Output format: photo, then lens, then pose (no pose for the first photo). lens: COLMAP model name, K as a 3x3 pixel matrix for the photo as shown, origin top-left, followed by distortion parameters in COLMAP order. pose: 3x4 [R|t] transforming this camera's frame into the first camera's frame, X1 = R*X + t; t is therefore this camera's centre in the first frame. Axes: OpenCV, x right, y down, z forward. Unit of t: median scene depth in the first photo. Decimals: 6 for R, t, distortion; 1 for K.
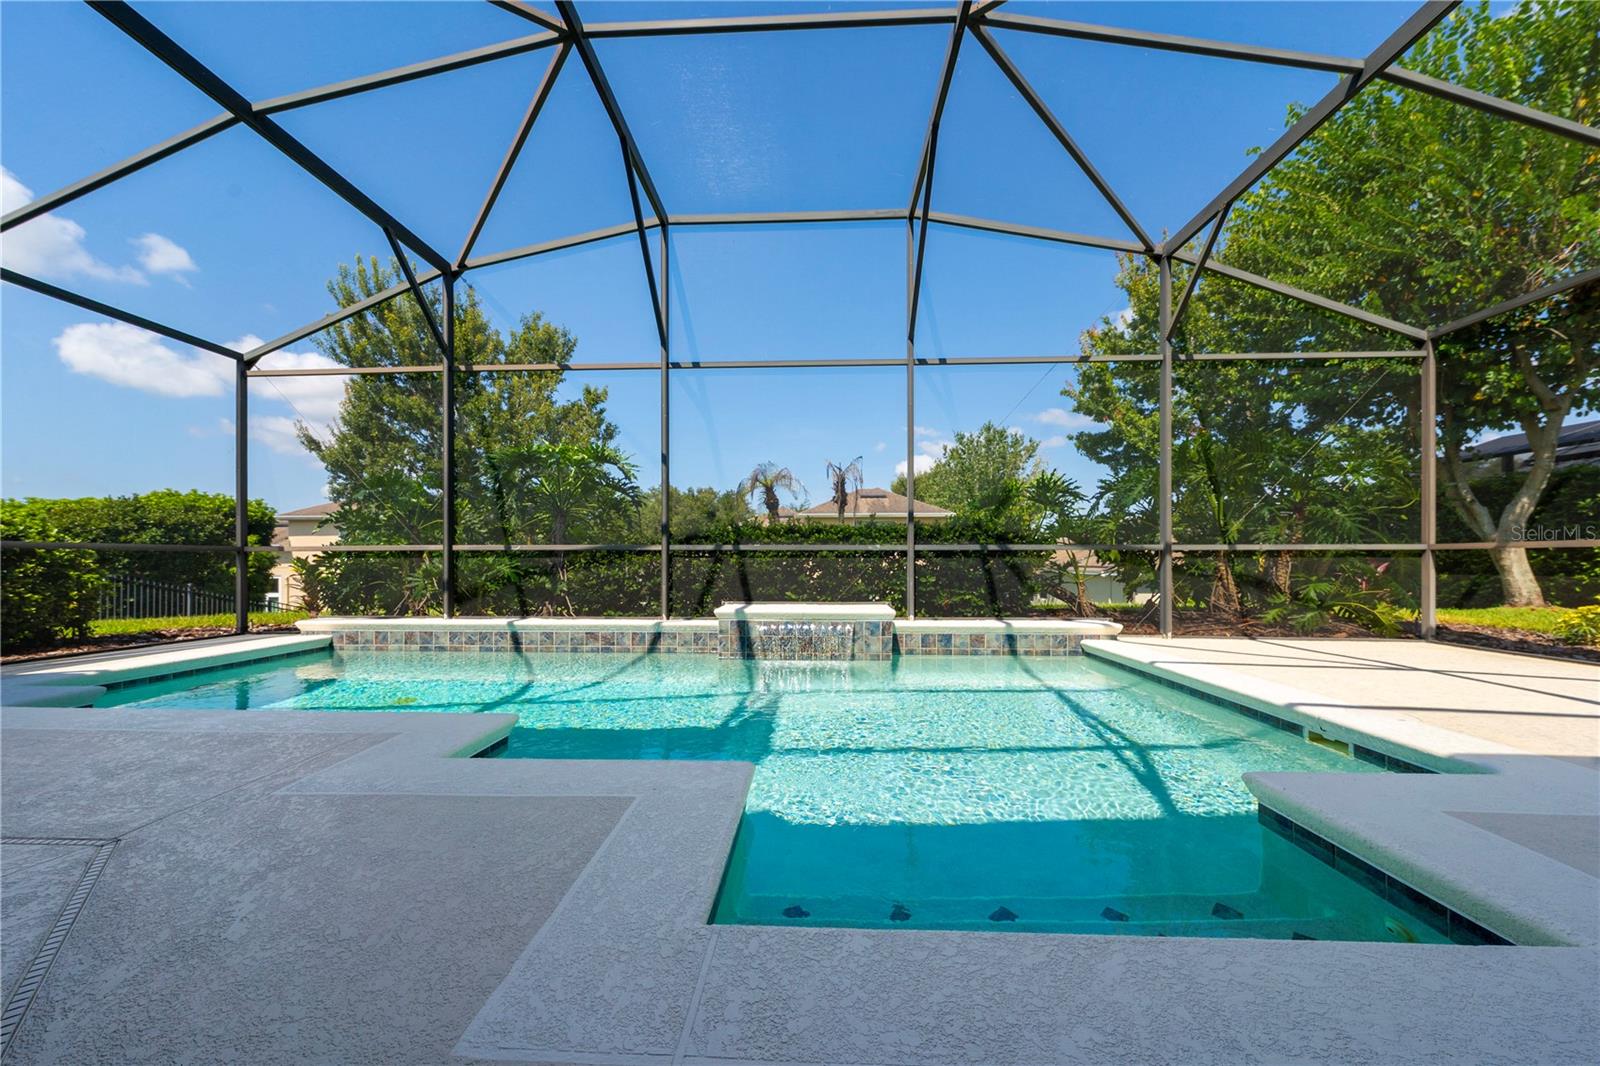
lens RADIAL K [[559.0, 0, 798.4], [0, 559.0, 566.8], [0, 0, 1]] dist [-0.001300, -0.000180]
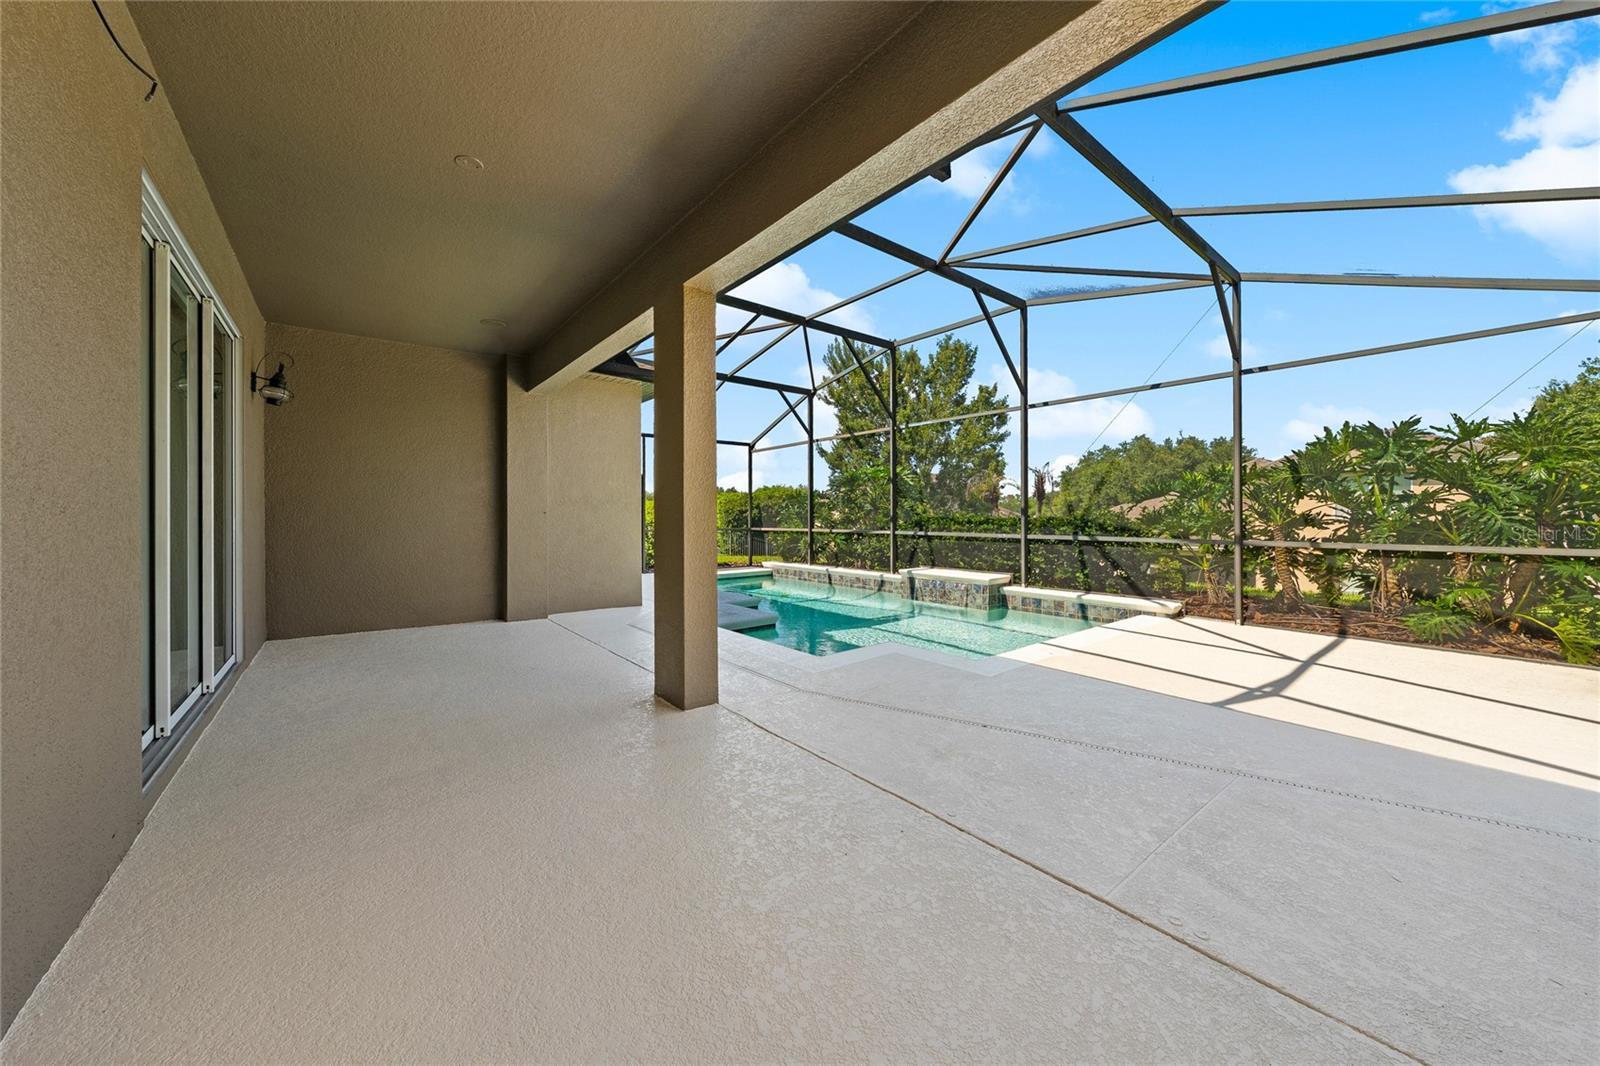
lens RADIAL K [[546.4, 0, 803.1], [0, 546.4, 530.7], [0, 0, 1]] dist [-0.000069, 0.000003]
pose [[0.672881, 0.018224, -0.739527, 0.855432], [-0.006641, 0.999805, 0.018596, -0.071751], [0.739721, -0.007602, 0.672871, -0.364774]]
